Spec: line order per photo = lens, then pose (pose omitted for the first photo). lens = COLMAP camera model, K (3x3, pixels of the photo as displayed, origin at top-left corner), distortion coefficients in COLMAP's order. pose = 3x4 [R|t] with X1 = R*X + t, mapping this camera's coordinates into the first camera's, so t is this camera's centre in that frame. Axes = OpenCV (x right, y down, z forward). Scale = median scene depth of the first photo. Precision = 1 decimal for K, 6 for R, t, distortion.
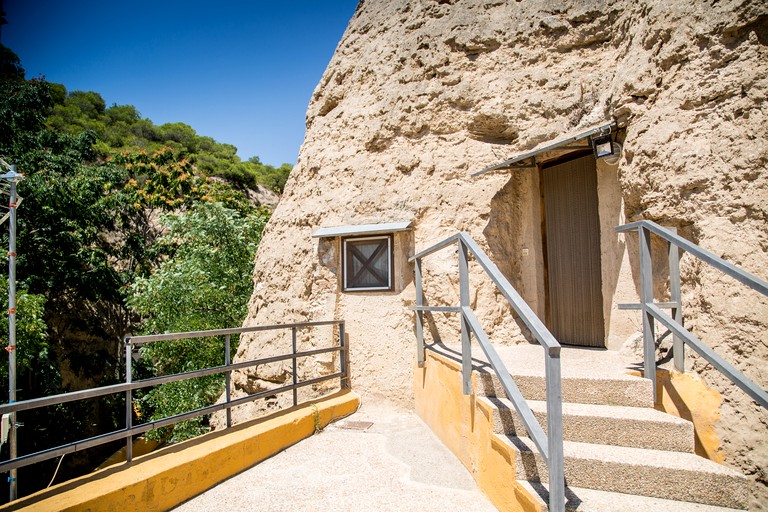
lens RADIAL K [[506.7, 0, 384.0], [0, 506.7, 256.0], [0, 0, 1]] dist [-0.086820, 0.000709]
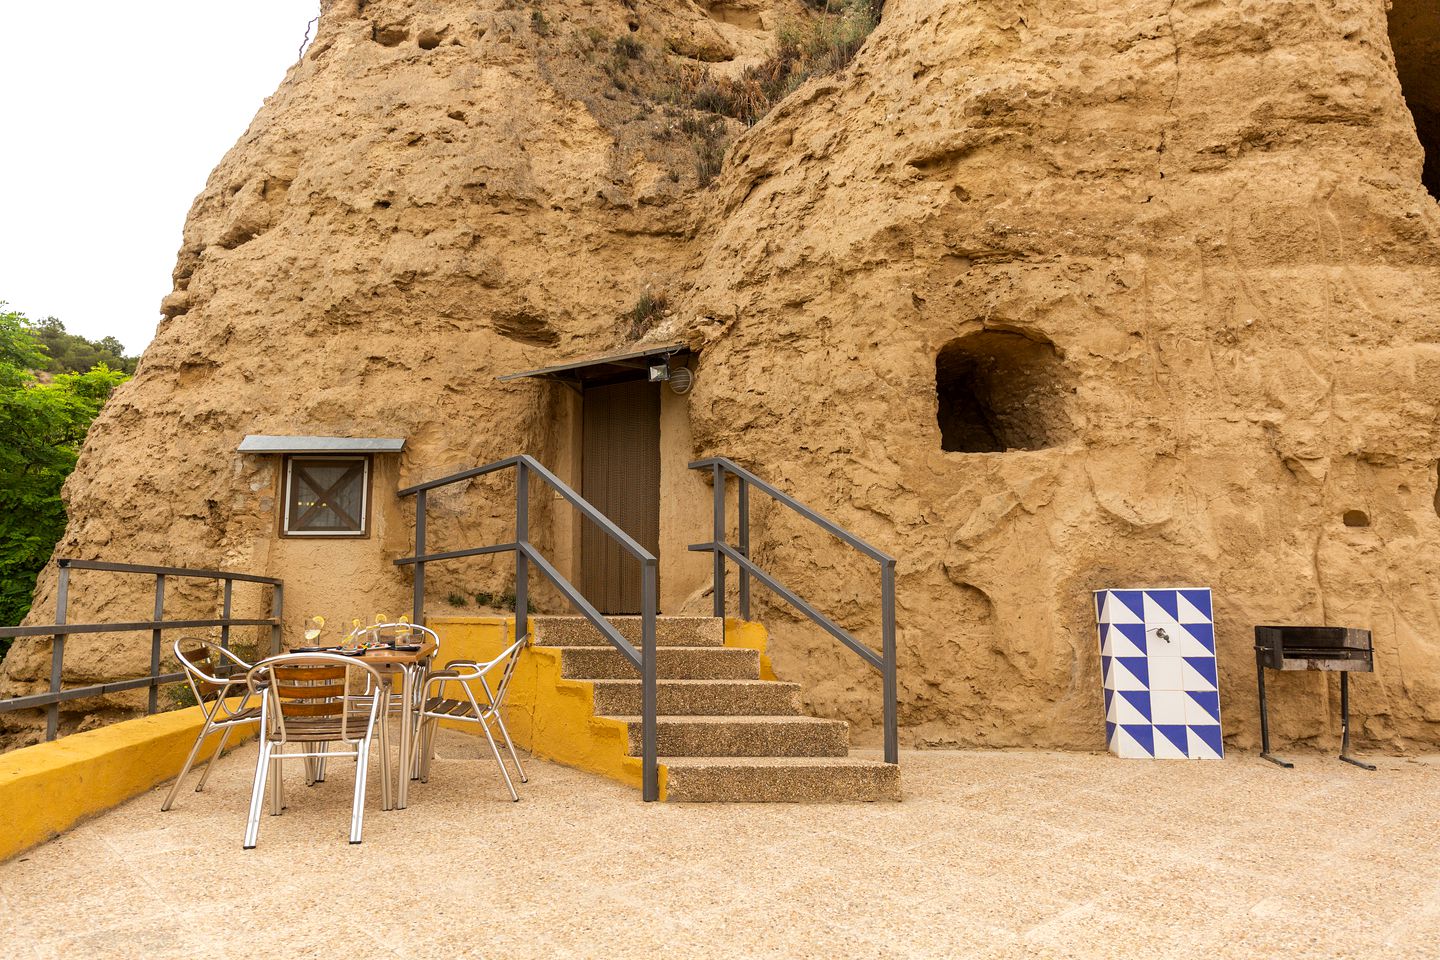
lens RADIAL K [[950.1, 0, 720.0], [0, 950.1, 480.0], [0, 0, 1]] dist [-0.086820, 0.000709]
pose [[0.856171, 0.081106, 0.510288, -0.224552], [-0.053370, 0.996202, -0.068792, 0.053369], [-0.513930, 0.031664, 0.857248, -0.318418]]
